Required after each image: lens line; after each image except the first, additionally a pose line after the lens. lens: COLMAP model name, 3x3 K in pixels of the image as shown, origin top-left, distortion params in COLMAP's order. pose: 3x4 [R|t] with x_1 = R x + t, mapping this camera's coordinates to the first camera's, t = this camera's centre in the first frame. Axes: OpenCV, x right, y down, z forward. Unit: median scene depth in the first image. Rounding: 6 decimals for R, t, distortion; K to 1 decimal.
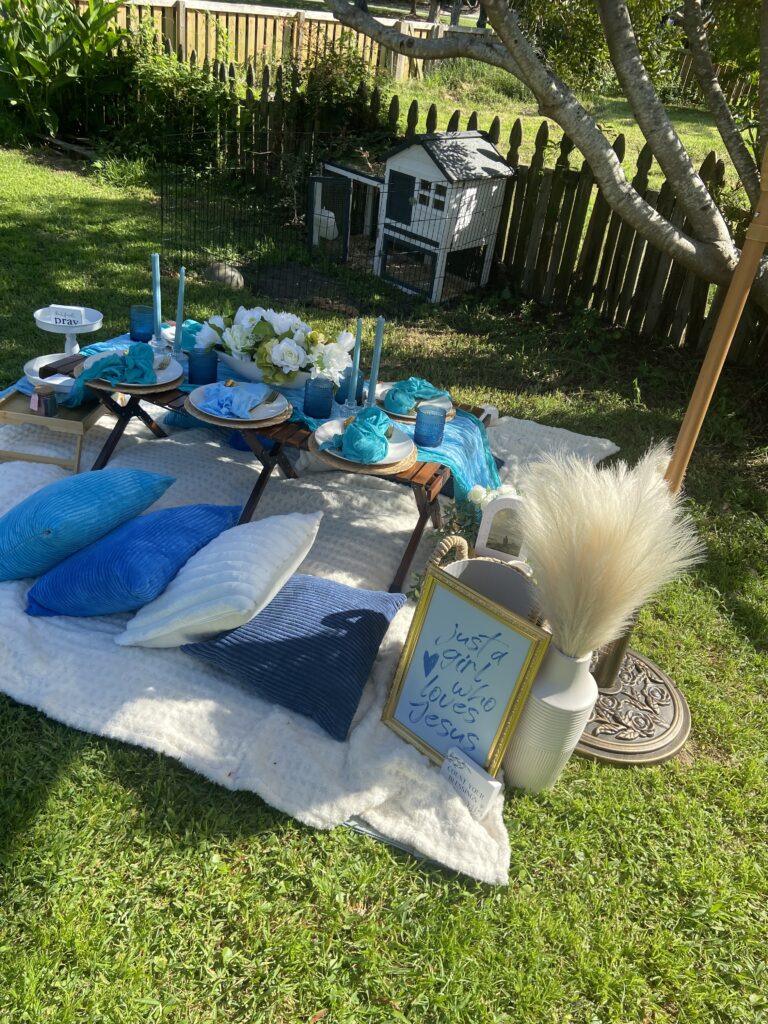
lens RADIAL K [[788.1, 0, 381.4], [0, 788.1, 498.2], [0, 0, 1]] dist [0.126928, -0.146507]
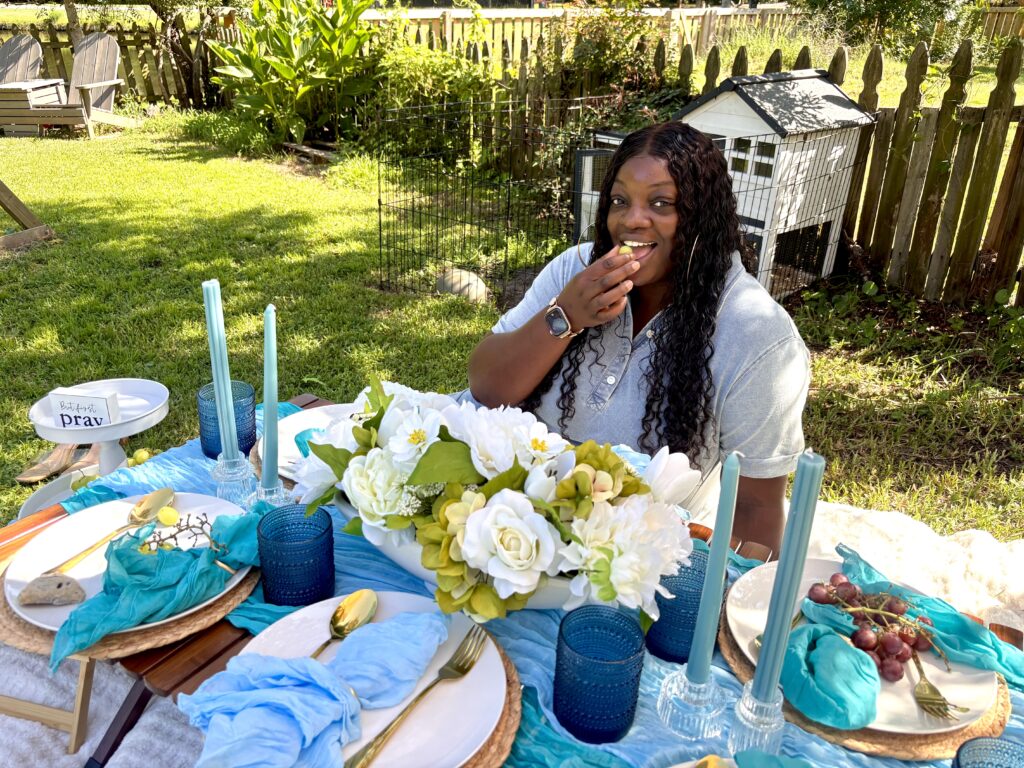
lens RADIAL K [[793.5, 0, 502.6], [0, 793.5, 361.9], [0, 0, 1]] dist [0.026859, -0.010668]
pose [[0.981615, -0.031883, -0.188188, -0.051144], [0.003084, 0.988471, -0.151380, -0.199987], [0.190845, 0.148016, 0.970397, 0.632291]]
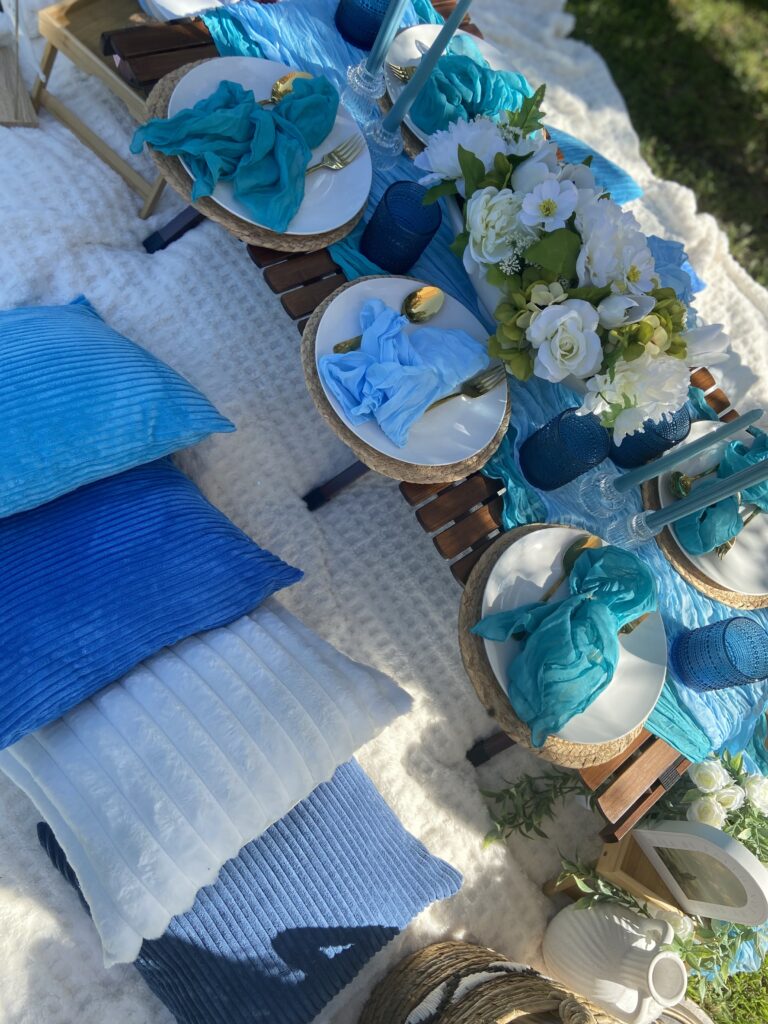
lens RADIAL K [[781.8, 0, 384.0], [0, 781.8, 512.0], [0, 0, 1]] dist [0.120257, -0.140931]
pose [[0.822977, 0.567862, -0.015518, -0.134373], [-0.477646, 0.706501, 0.522217, -0.283416], [0.307511, -0.422360, 0.852672, 0.548266]]
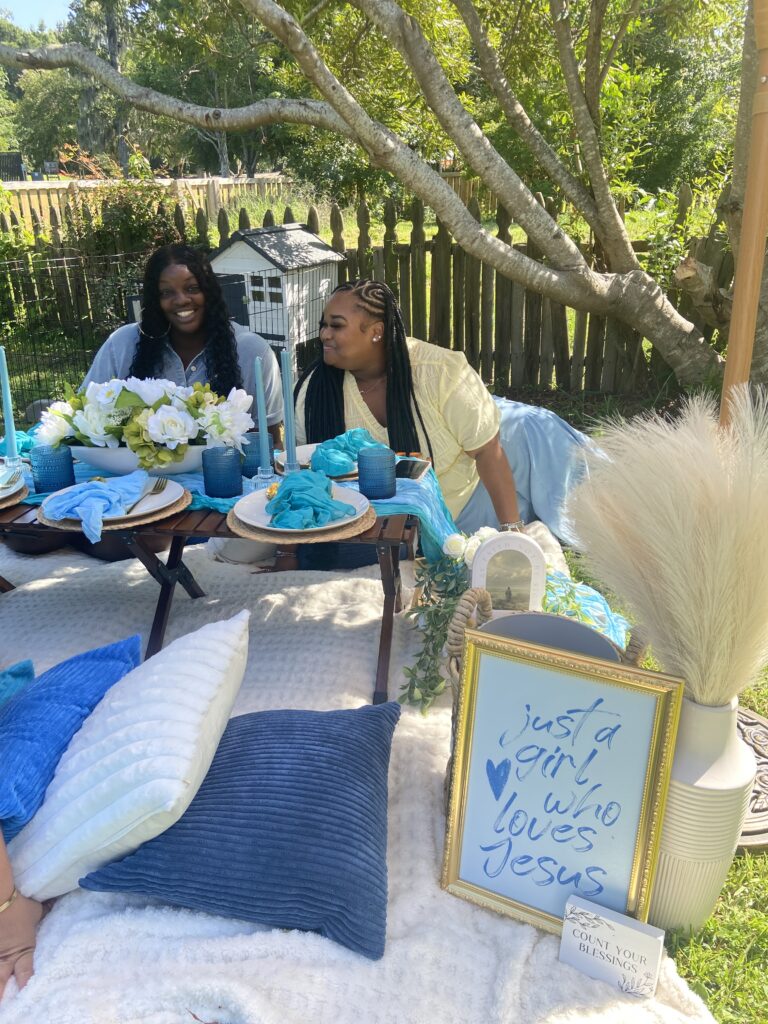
lens RADIAL K [[788.1, 0, 381.4], [0, 788.1, 498.2], [0, 0, 1]] dist [0.126928, -0.146507]
pose [[0.956651, -0.215966, 0.195392, -0.085781], [0.245165, 0.959317, -0.140015, 0.039602], [-0.157204, 0.181849, 0.970679, 0.239220]]
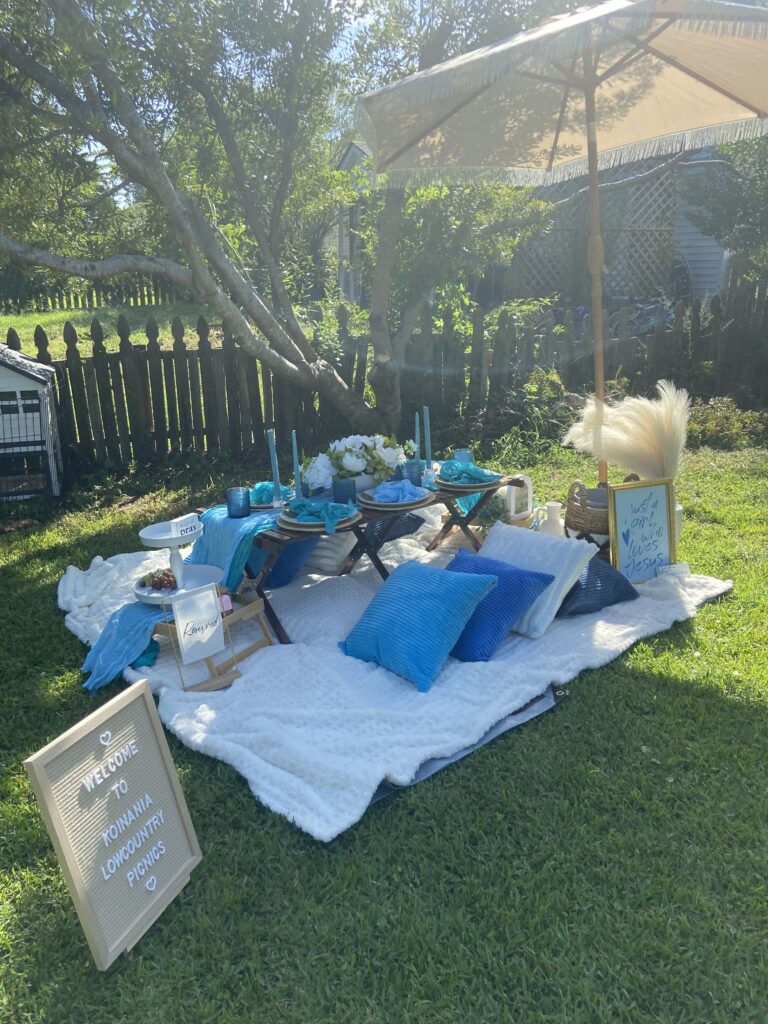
lens RADIAL K [[788.1, 0, 381.4], [0, 788.1, 498.2], [0, 0, 1]] dist [0.126928, -0.146507]
pose [[0.459382, -0.365938, 0.809356, -1.212892], [0.528587, 0.844910, 0.081993, -0.229209], [-0.713838, 0.390149, 0.581567, 0.237386]]
